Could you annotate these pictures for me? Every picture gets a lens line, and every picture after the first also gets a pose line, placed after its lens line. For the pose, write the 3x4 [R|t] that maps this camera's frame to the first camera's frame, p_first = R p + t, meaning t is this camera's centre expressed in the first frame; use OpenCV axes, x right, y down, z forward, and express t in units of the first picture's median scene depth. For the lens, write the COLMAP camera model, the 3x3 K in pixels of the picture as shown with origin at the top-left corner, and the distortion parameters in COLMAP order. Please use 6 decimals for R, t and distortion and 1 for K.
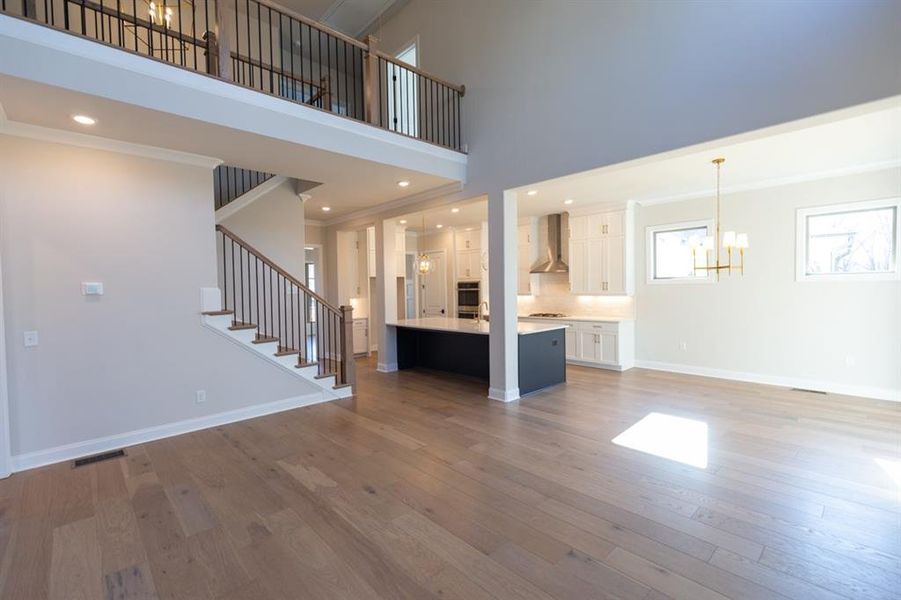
lens RADIAL K [[402.0, 0, 447.8], [0, 402.0, 297.1], [0, 0, 1]] dist [0.006668, 0.000653]
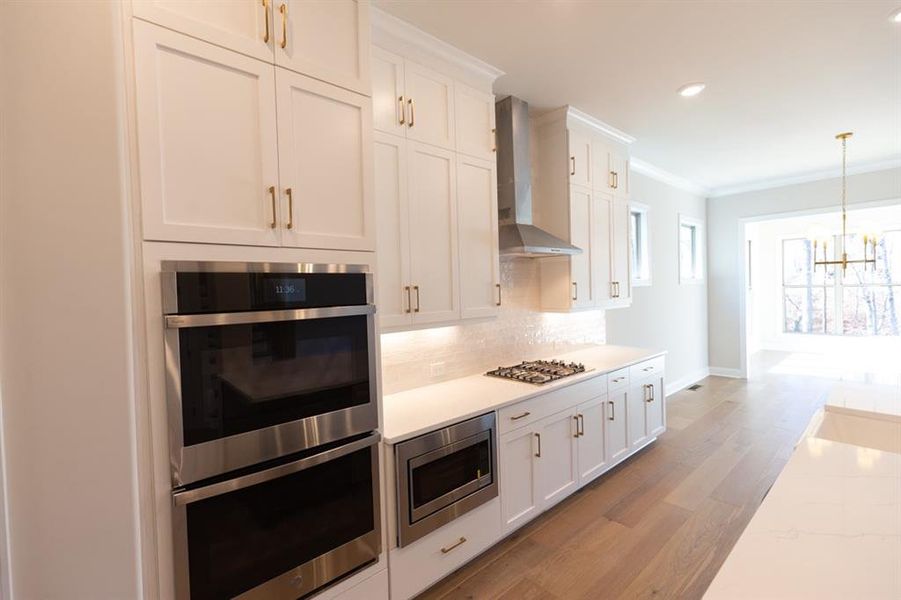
lens RADIAL K [[402.0, 0, 449.3], [0, 402.0, 298.6], [0, 0, 1]] dist [0.006668, 0.000653]
pose [[0.026855, -0.005960, 0.999622, -0.138692], [0.052367, 0.998618, 0.004547, -0.030345], [-0.998267, 0.052225, 0.027130, 1.245887]]
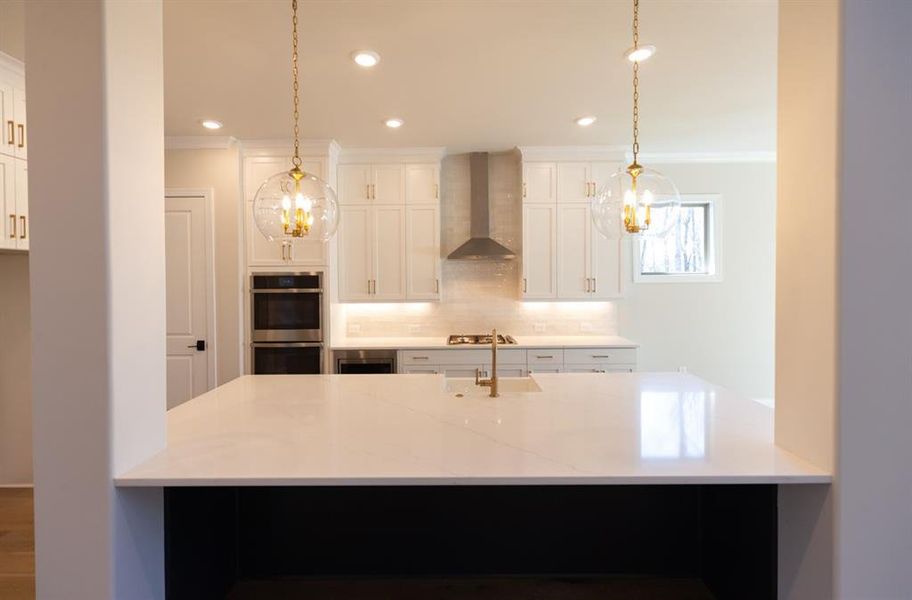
lens RADIAL K [[405.1, 0, 455.3], [0, 405.1, 282.7], [0, 0, 1]] dist [0.002392, -0.000725]
pose [[0.688047, 0.003705, 0.725657, -0.186413], [0.012340, 0.999783, -0.016806, -0.024239], [-0.725561, 0.020518, 0.687852, 0.762009]]
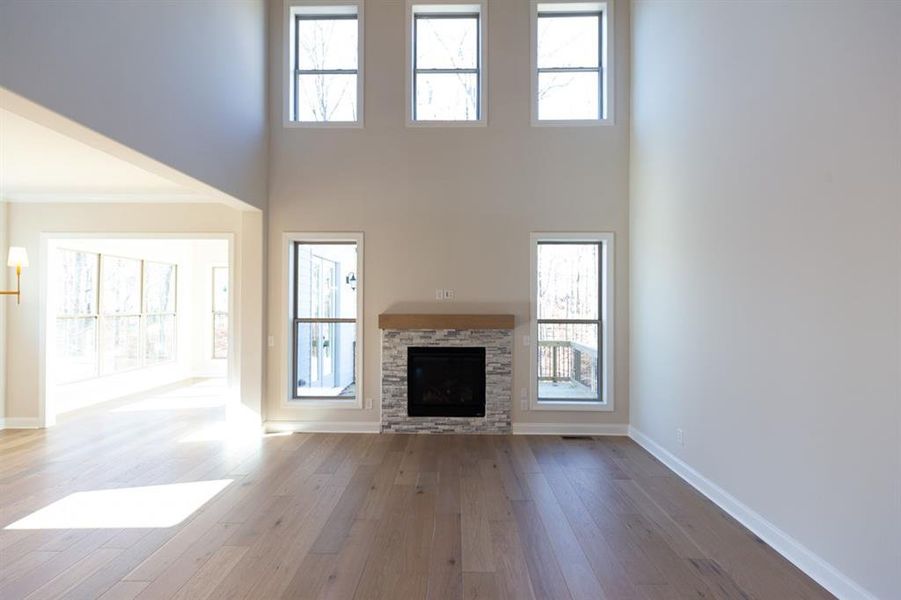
lens RADIAL K [[402.0, 0, 445.8], [0, 402.0, 298.9], [0, 0, 1]] dist [0.006668, 0.000653]
pose [[-0.716571, 0.022753, 0.697143, -0.268094], [0.027390, 0.999615, -0.004471, -0.026095], [-0.696977, 0.015891, -0.716918, 0.643566]]
